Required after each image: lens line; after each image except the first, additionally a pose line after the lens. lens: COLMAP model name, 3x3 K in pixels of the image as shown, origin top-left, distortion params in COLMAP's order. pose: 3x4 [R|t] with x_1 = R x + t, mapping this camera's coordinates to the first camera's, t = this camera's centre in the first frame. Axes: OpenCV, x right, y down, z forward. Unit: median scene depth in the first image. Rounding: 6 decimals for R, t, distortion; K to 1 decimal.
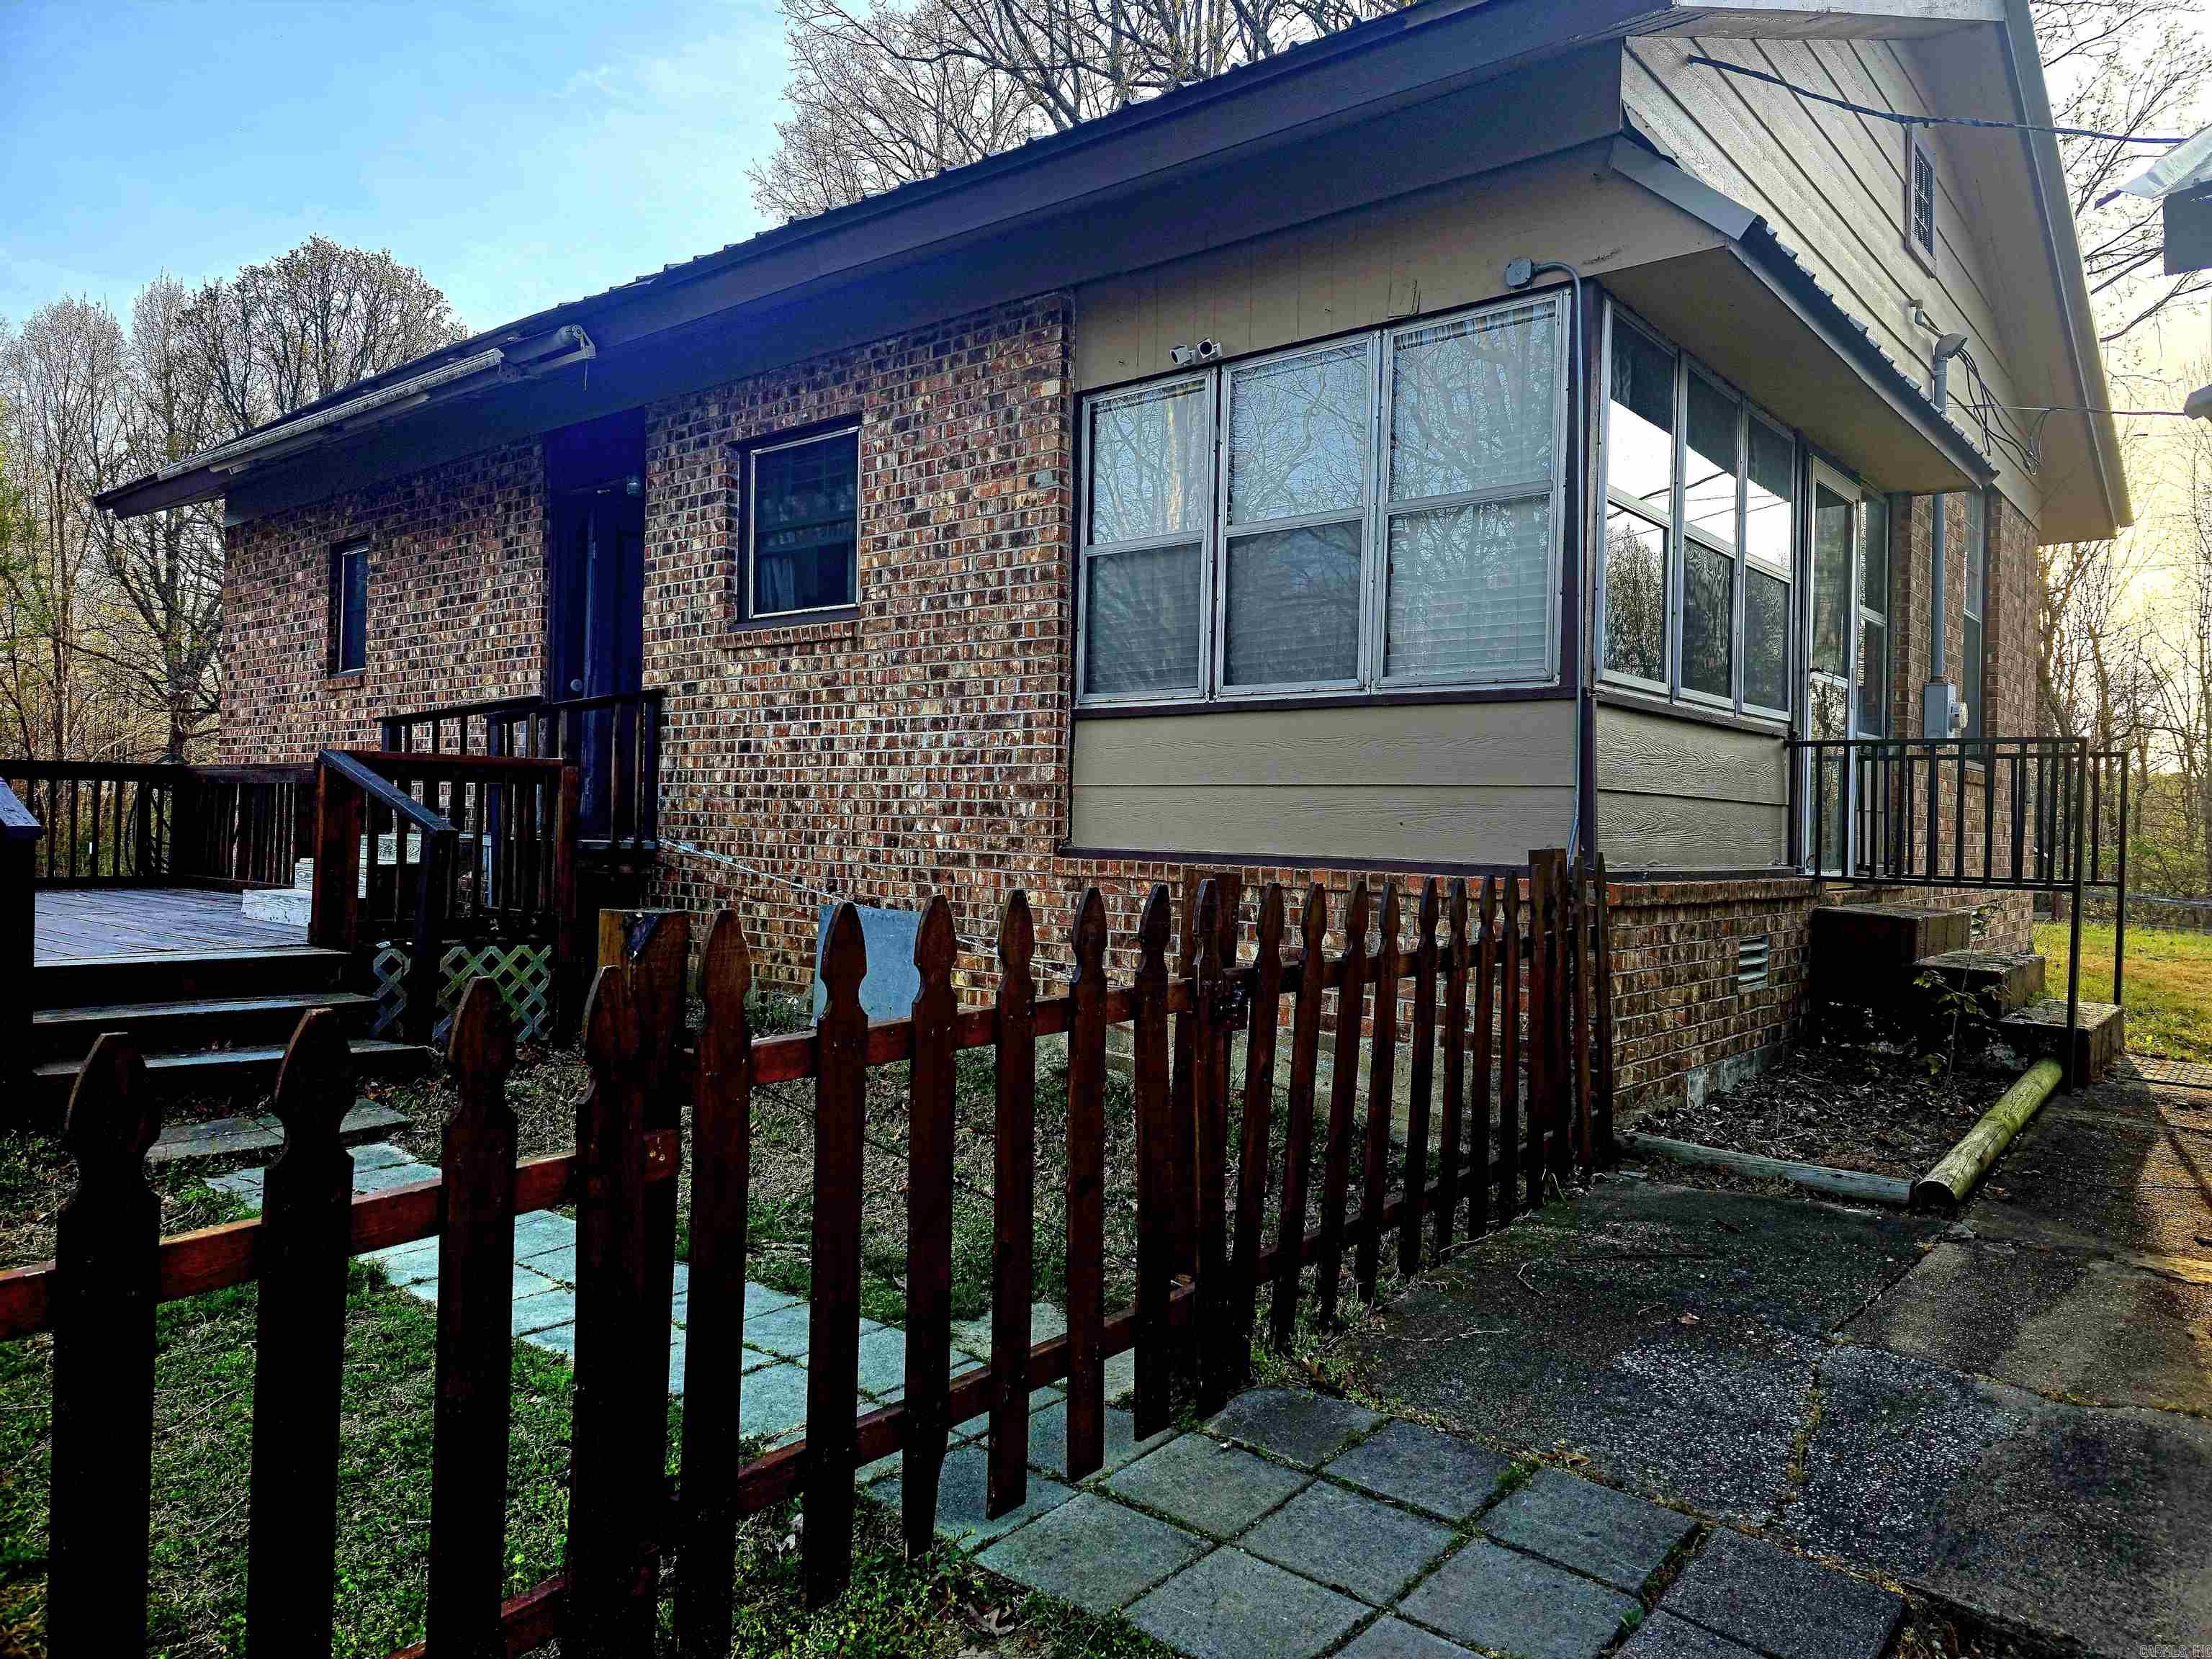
lens RADIAL K [[1459.8, 0, 1146.0], [0, 1459.8, 821.1], [0, 0, 1]] dist [0.107129, -0.152595]
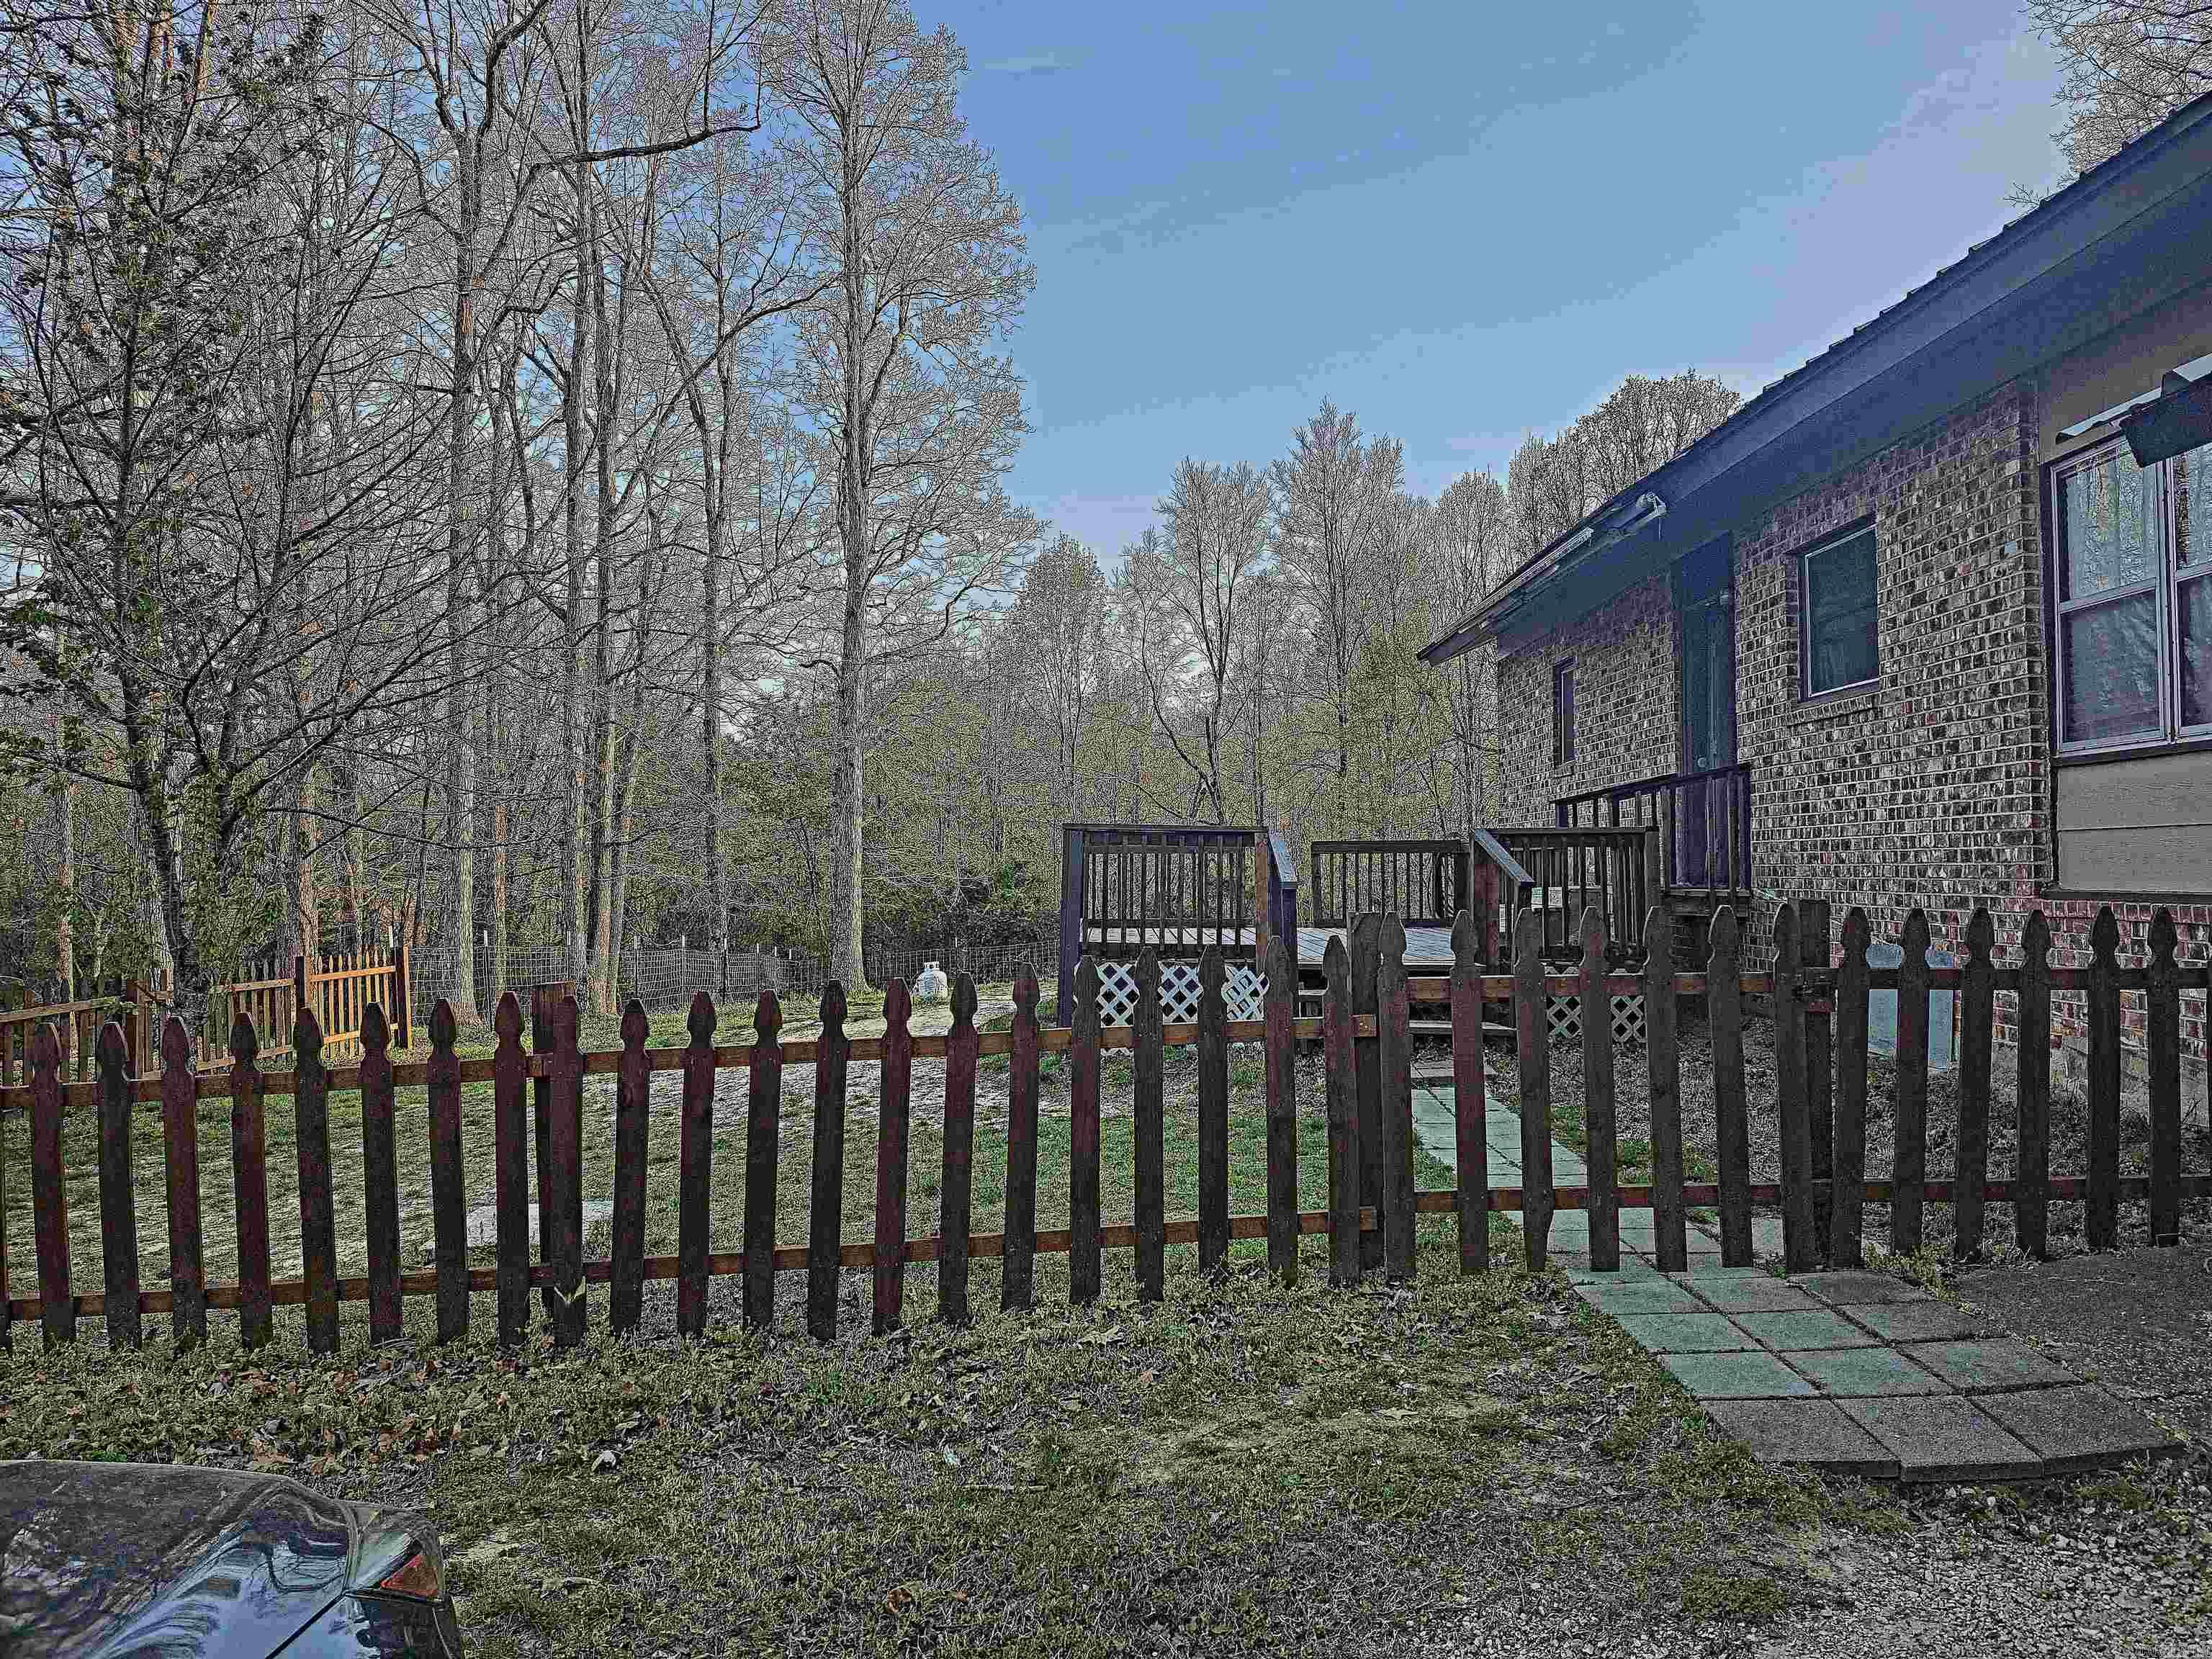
lens RADIAL K [[1459.8, 0, 1146.0], [0, 1459.8, 821.1], [0, 0, 1]] dist [0.107129, -0.152595]
pose [[0.651218, -0.046463, -0.757467, 0.315904], [0.015597, 0.998733, -0.047853, 0.009182], [0.758730, 0.019349, 0.651118, -0.184340]]
